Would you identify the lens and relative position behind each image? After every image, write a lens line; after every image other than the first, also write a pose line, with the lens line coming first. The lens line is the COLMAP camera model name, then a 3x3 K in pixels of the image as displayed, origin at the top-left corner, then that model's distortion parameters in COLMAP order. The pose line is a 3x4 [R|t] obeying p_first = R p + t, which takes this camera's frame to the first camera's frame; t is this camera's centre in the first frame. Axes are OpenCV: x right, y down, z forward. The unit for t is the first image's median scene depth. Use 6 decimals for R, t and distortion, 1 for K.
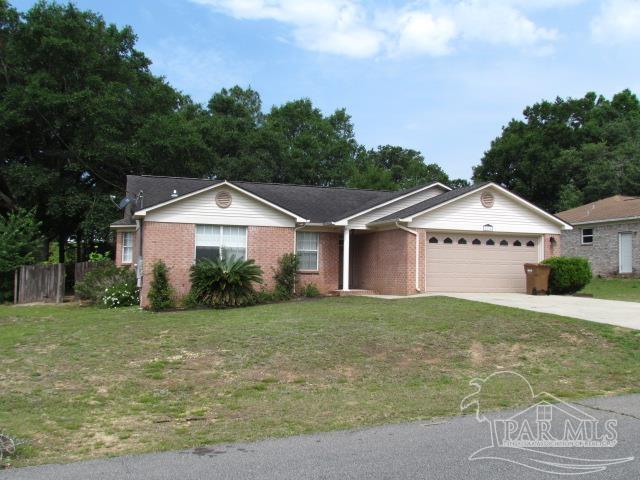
lens RADIAL K [[644.4, 0, 324.5], [0, 644.4, 241.3], [0, 0, 1]] dist [-0.033127, 0.000000]
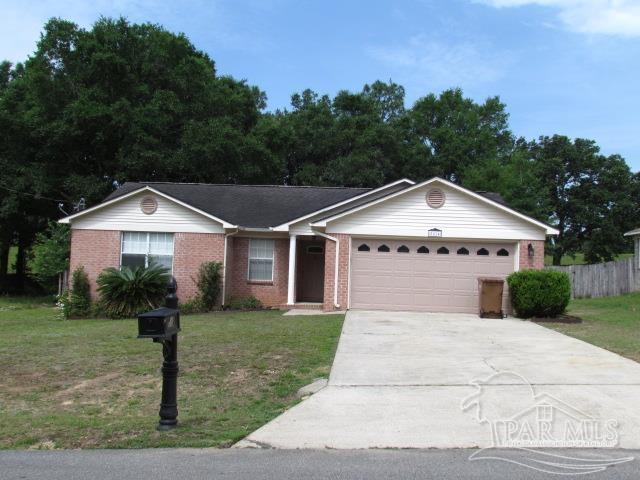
lens RADIAL K [[684.4, 0, 321.6], [0, 684.4, 237.7], [0, 0, 1]] dist [-0.041626, 0.000000]
pose [[0.927770, -0.003842, -0.373133, 0.443153], [-0.000911, 0.999921, -0.012561, -0.003766], [0.373151, 0.011994, 0.927693, 0.142274]]
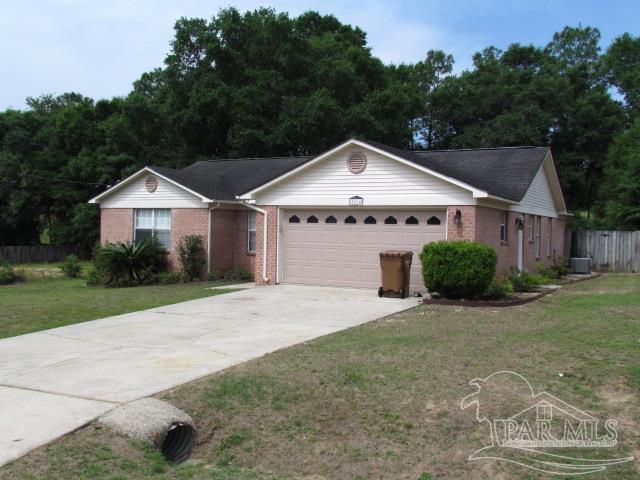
lens RADIAL K [[644.4, 0, 321.3], [0, 644.4, 240.4], [0, 0, 1]] dist [-0.033127, 0.000000]
pose [[0.676686, 0.009783, -0.736207, 0.770565], [0.031166, 0.998635, 0.041917, -0.008041], [0.735612, -0.051309, 0.675457, 0.466999]]
